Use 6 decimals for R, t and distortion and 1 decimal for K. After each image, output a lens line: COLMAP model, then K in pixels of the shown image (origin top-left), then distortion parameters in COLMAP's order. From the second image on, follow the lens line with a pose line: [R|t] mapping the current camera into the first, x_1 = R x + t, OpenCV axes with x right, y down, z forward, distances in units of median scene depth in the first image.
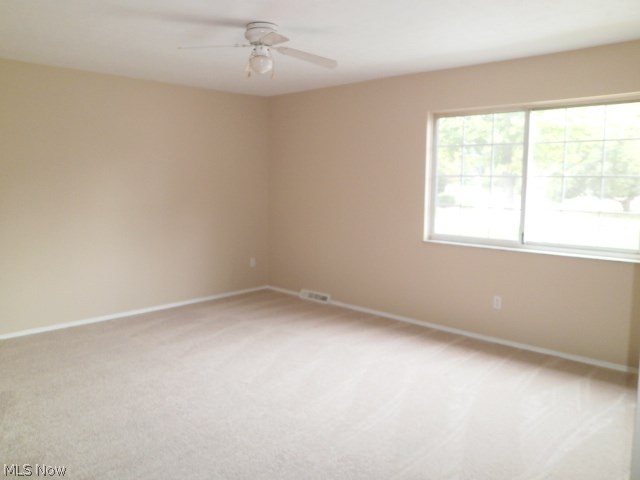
lens RADIAL K [[510.7, 0, 320.0], [0, 510.7, 240.0], [0, 0, 1]] dist [-0.112845, 0.127210]
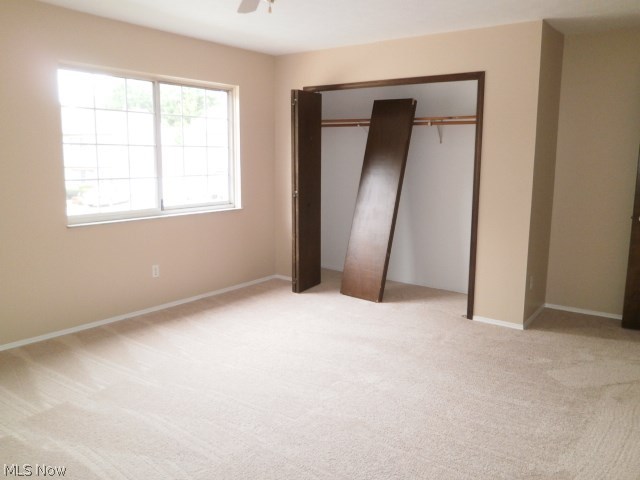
lens RADIAL K [[510.7, 0, 320.0], [0, 510.7, 240.0], [0, 0, 1]] dist [-0.112845, 0.127210]
pose [[-0.134502, -0.164858, 0.977103, -0.688716], [0.101112, 0.978633, 0.179035, -0.087482], [-0.985741, 0.122877, -0.114959, 0.805071]]
